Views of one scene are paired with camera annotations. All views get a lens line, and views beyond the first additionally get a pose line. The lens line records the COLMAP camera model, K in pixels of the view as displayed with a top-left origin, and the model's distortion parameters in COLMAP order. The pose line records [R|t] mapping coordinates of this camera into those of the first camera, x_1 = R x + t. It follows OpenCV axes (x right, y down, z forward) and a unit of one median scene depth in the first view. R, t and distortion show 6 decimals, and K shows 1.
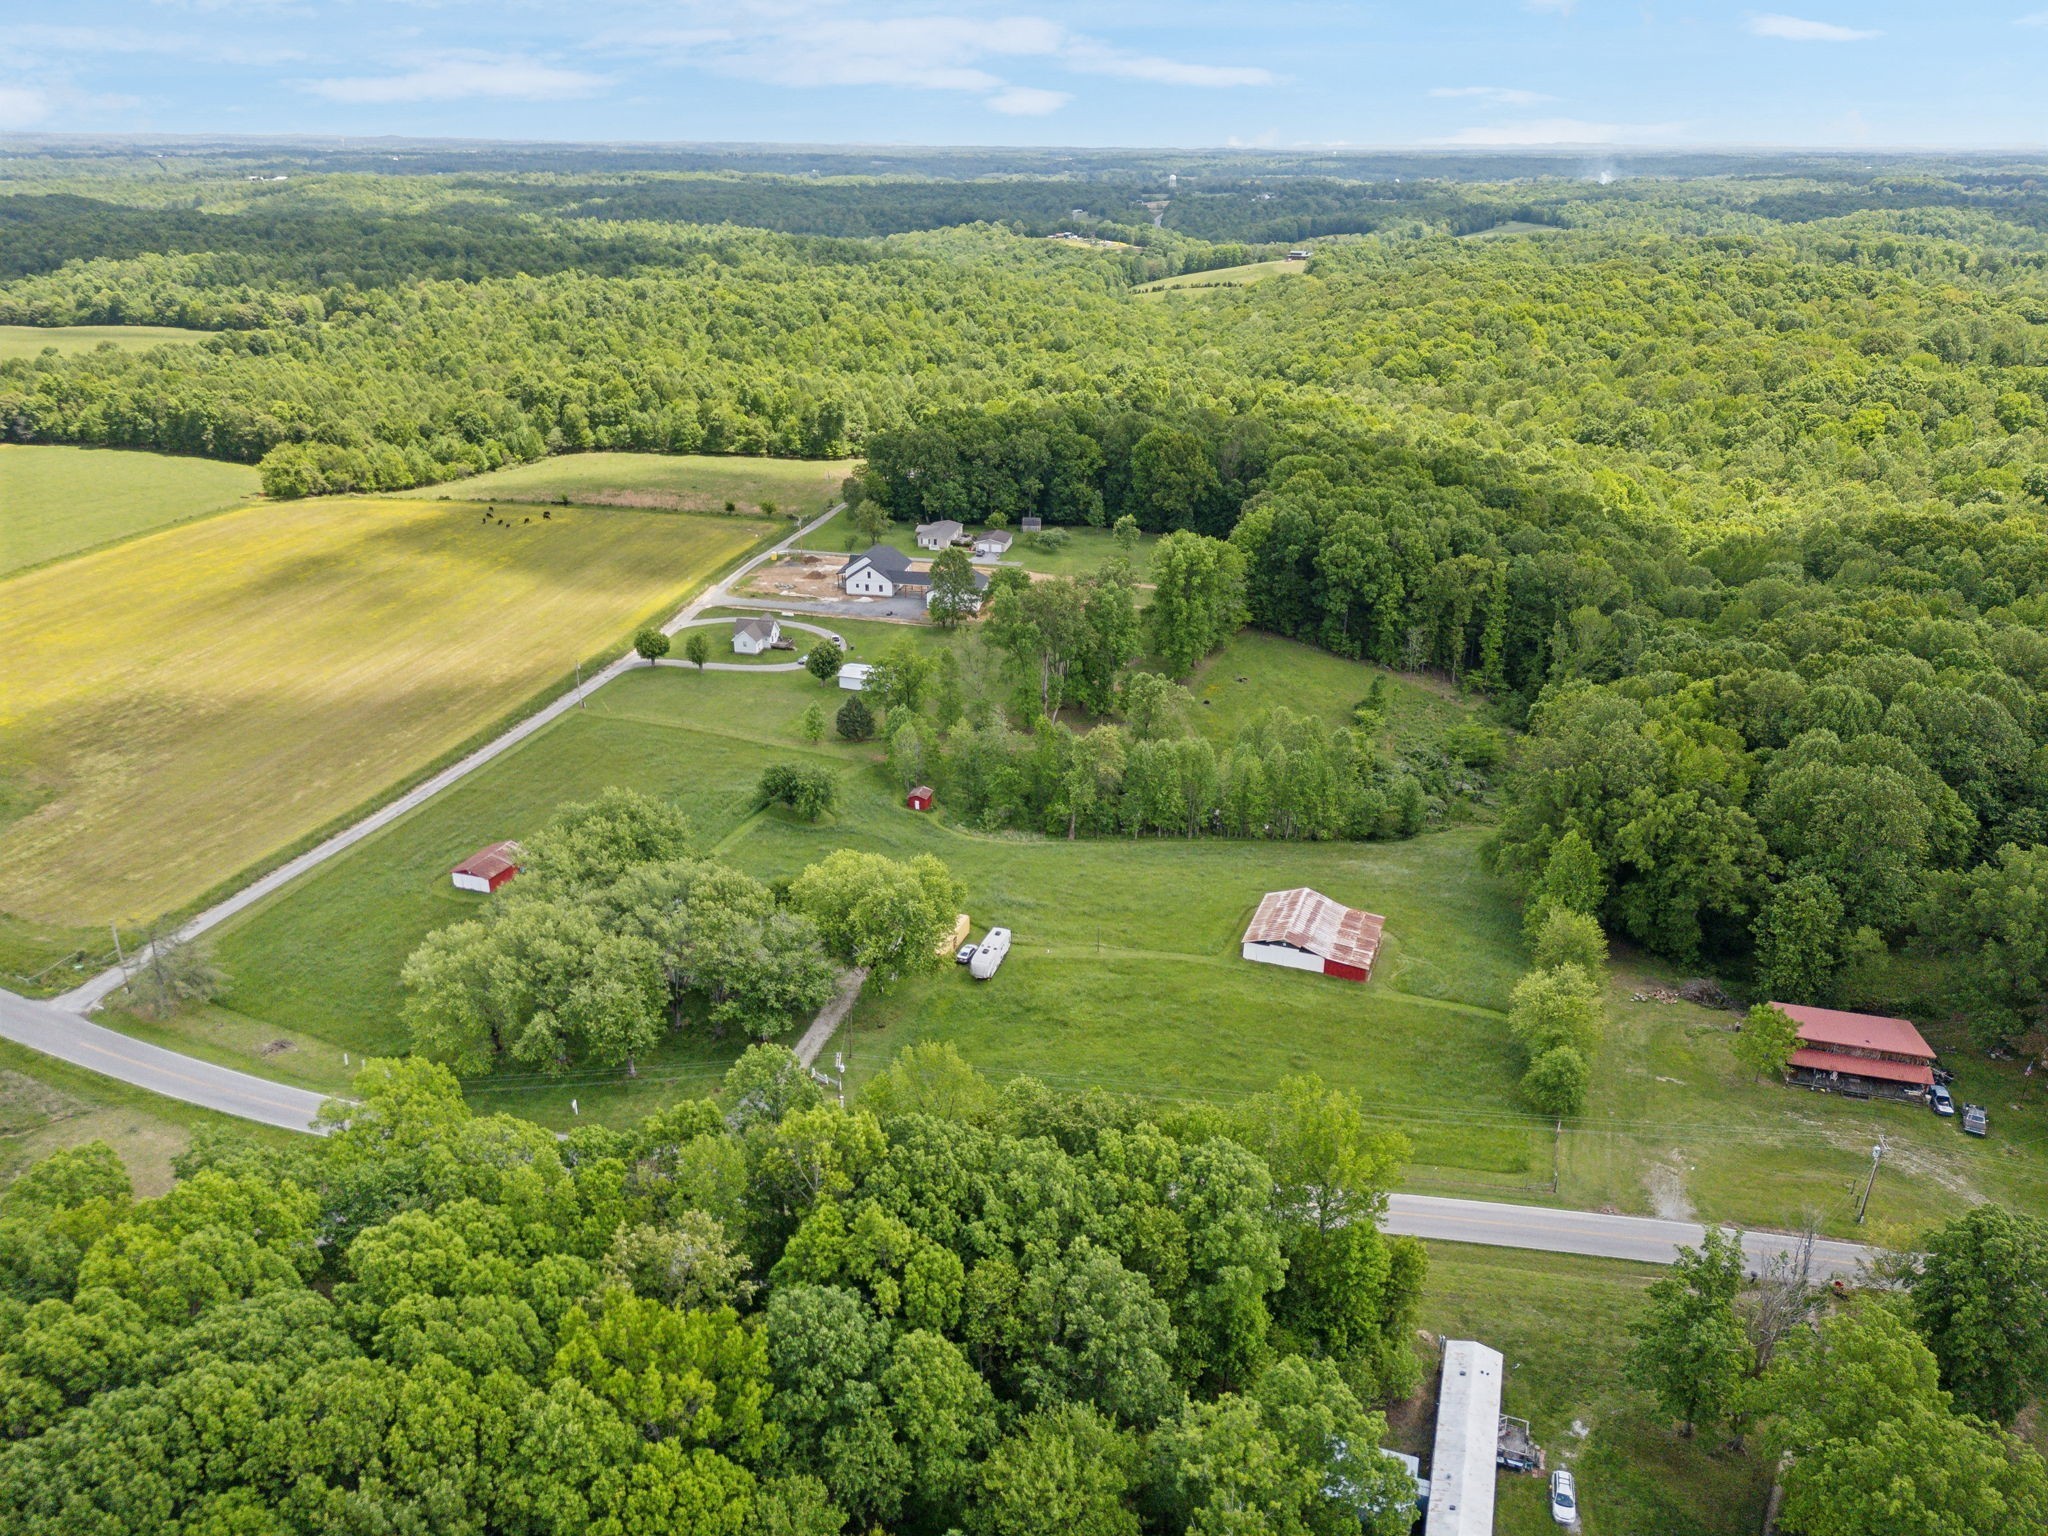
lens RADIAL K [[1541.4, 0, 1024.0], [0, 1541.4, 768.0], [0, 0, 1]] dist [0.068817, -0.053373]
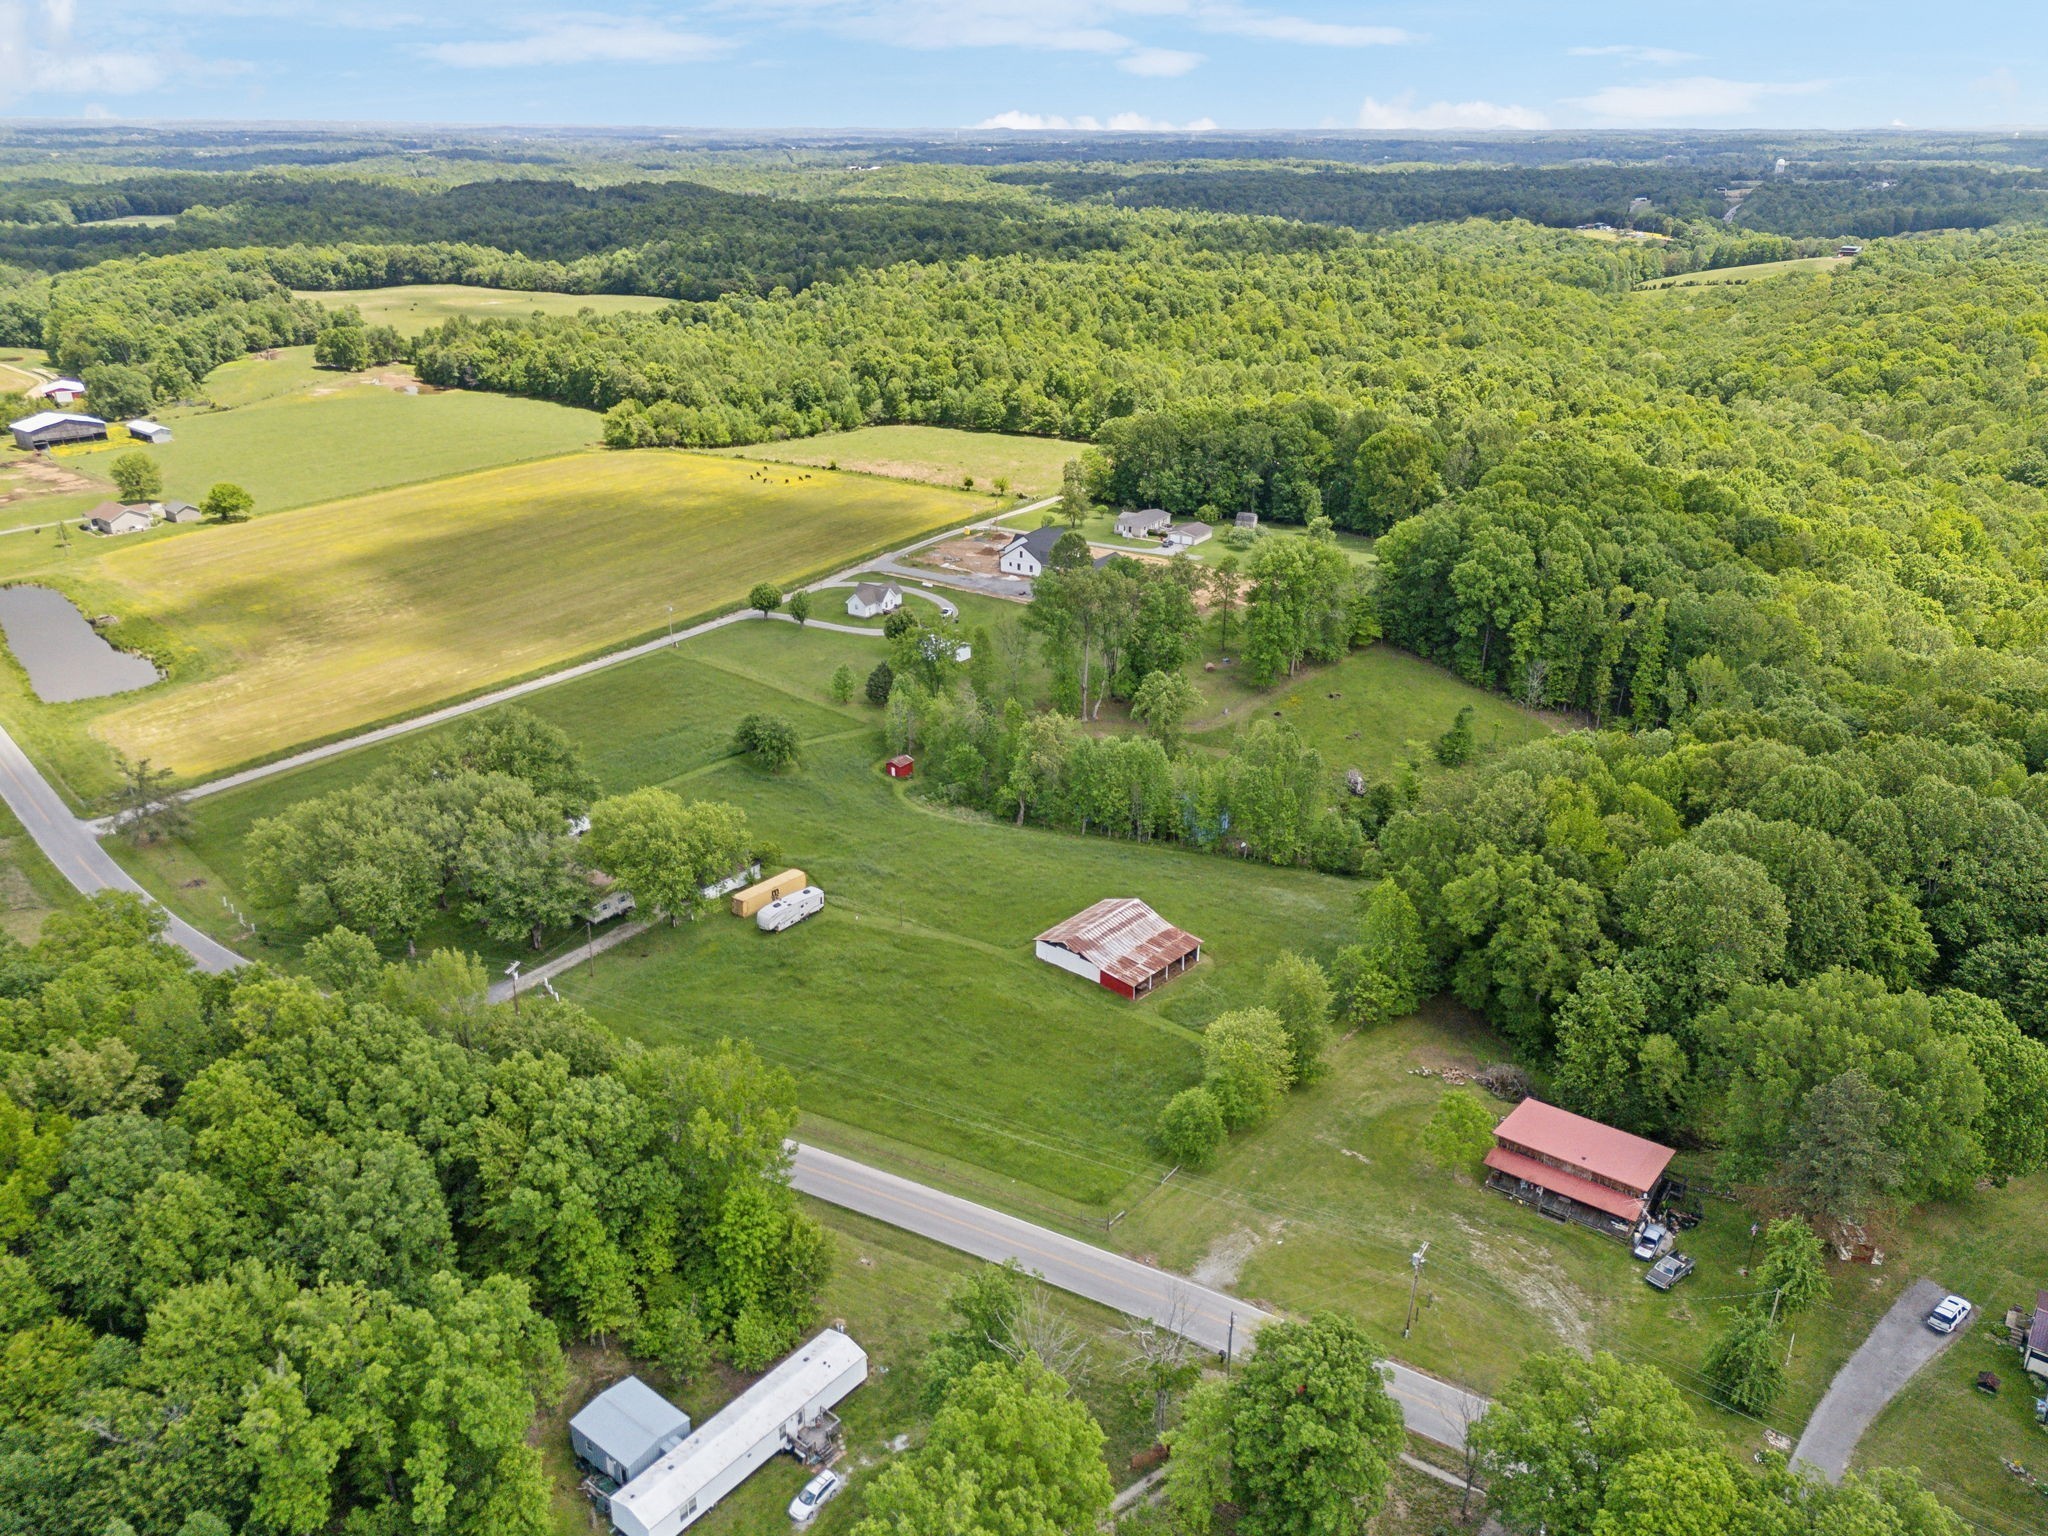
lens RADIAL K [[1561.2, 0, 1017.2], [0, 1561.2, 774.9], [0, 0, 1]] dist [0.078021, -0.073020]
pose [[0.935602, 0.131997, -0.327454, 0.194206], [-0.130114, 0.991110, 0.027756, -0.007520], [0.328207, 0.016638, 0.944459, 0.025104]]
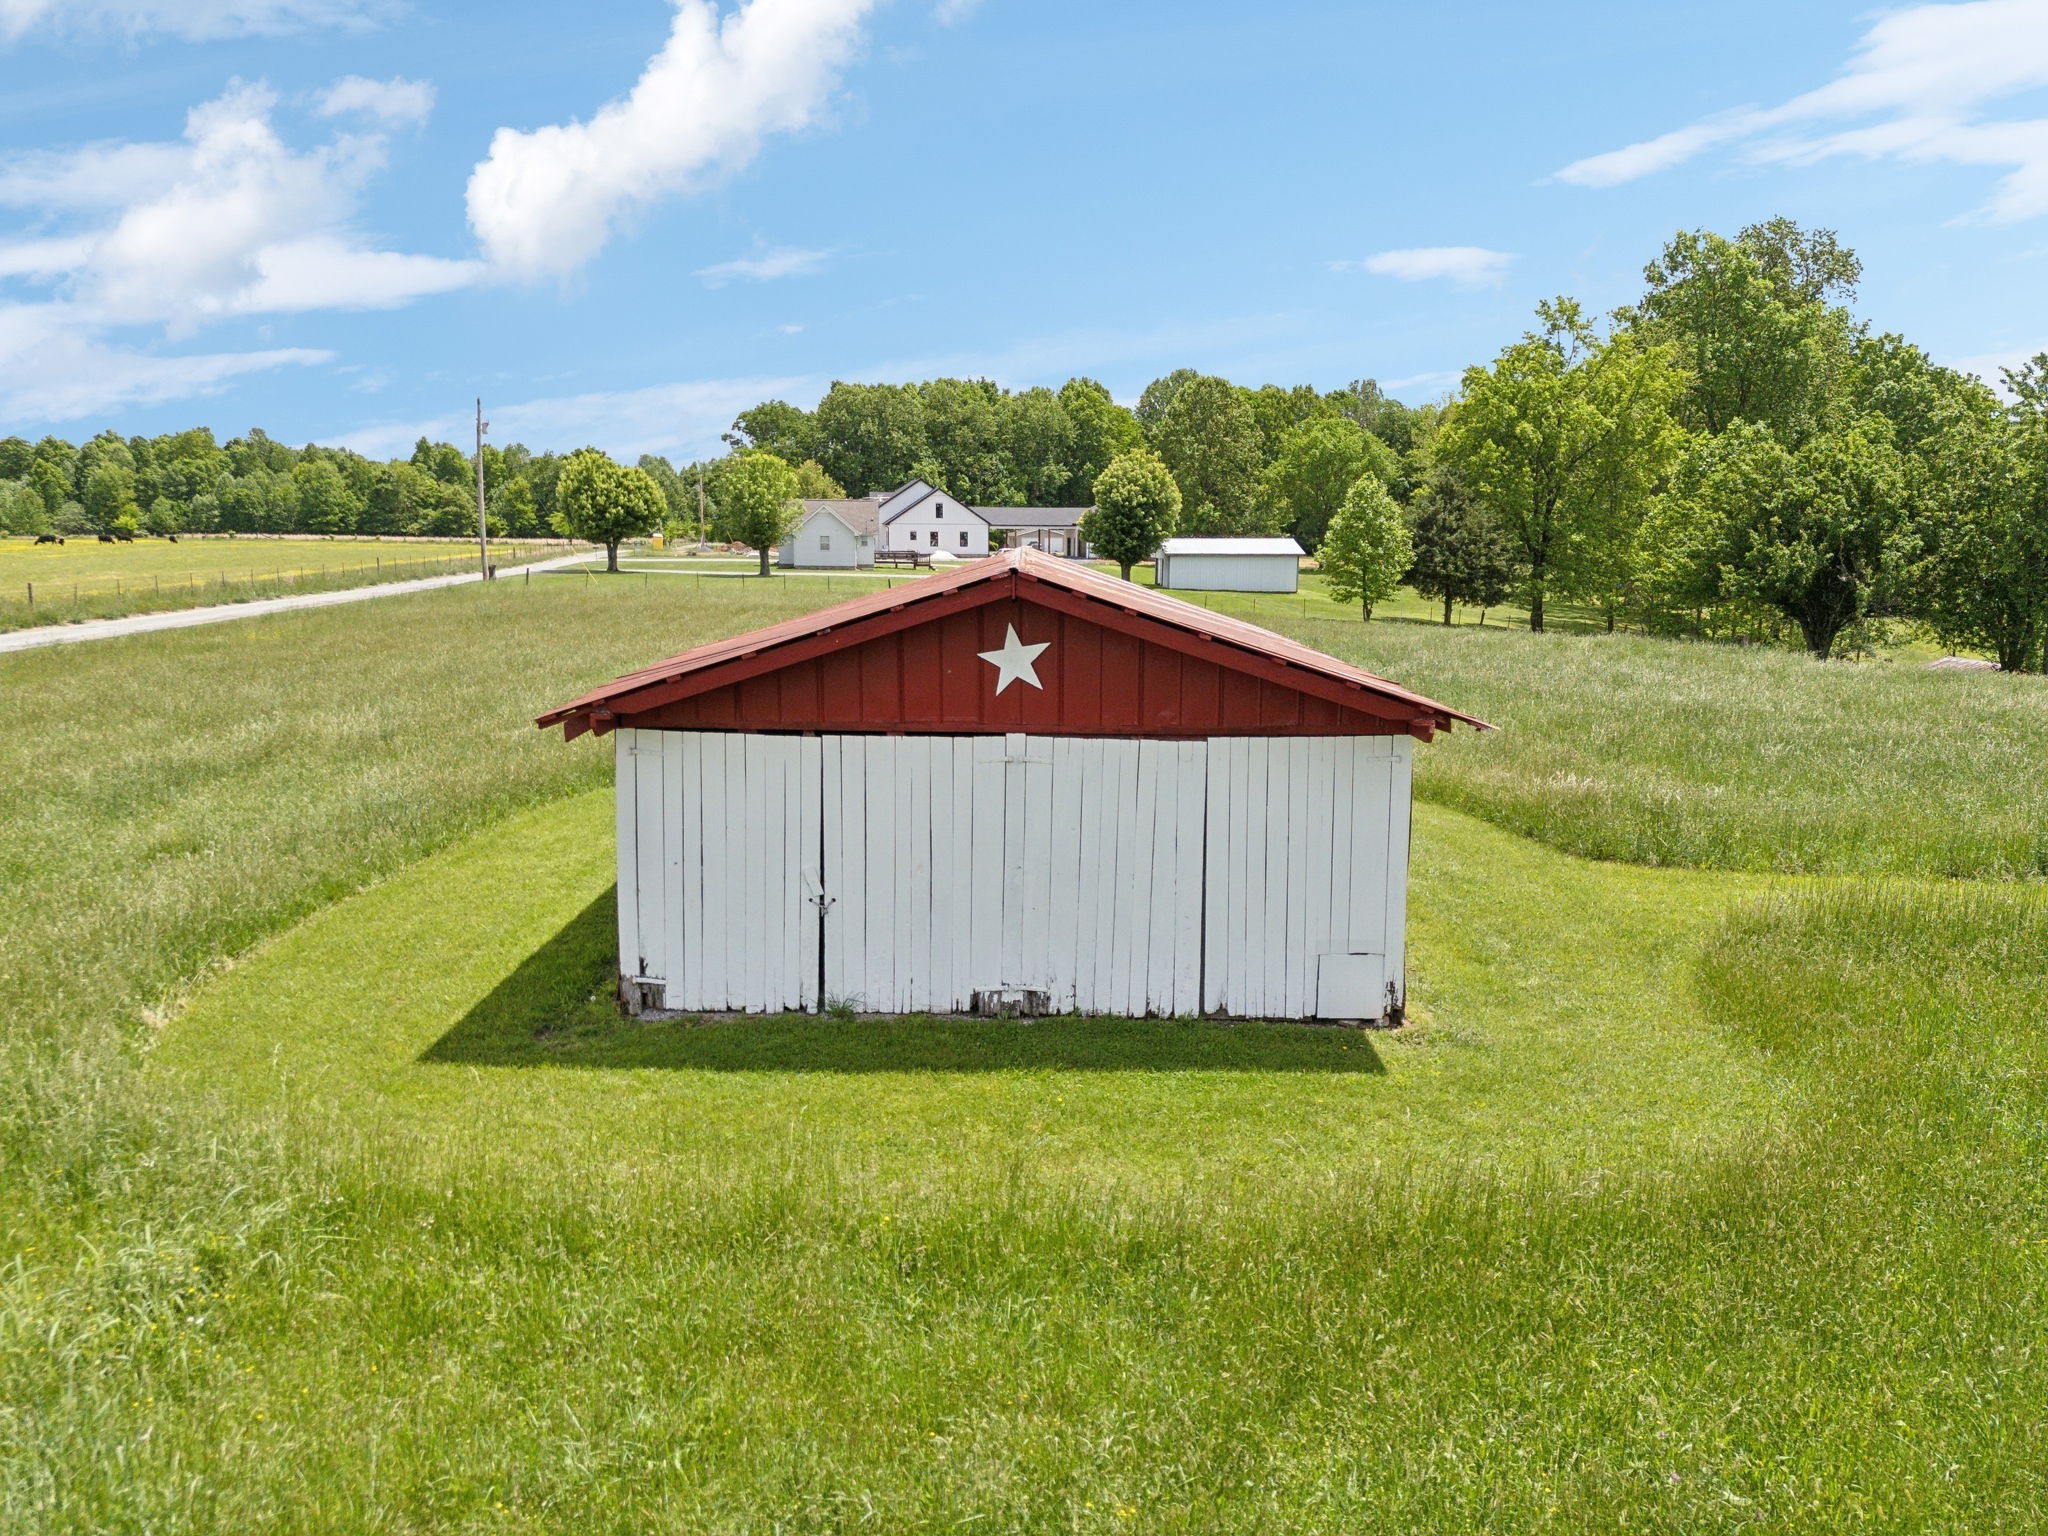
lens RADIAL K [[1508.1, 0, 1025.8], [0, 1508.1, 766.1], [0, 0, 1]] dist [0.080216, -0.074965]
pose [[0.946227, -0.050370, 0.319557, -0.174894], [0.121694, 0.970669, -0.207343, 0.038143], [-0.299741, 0.235082, 0.924604, 0.448914]]
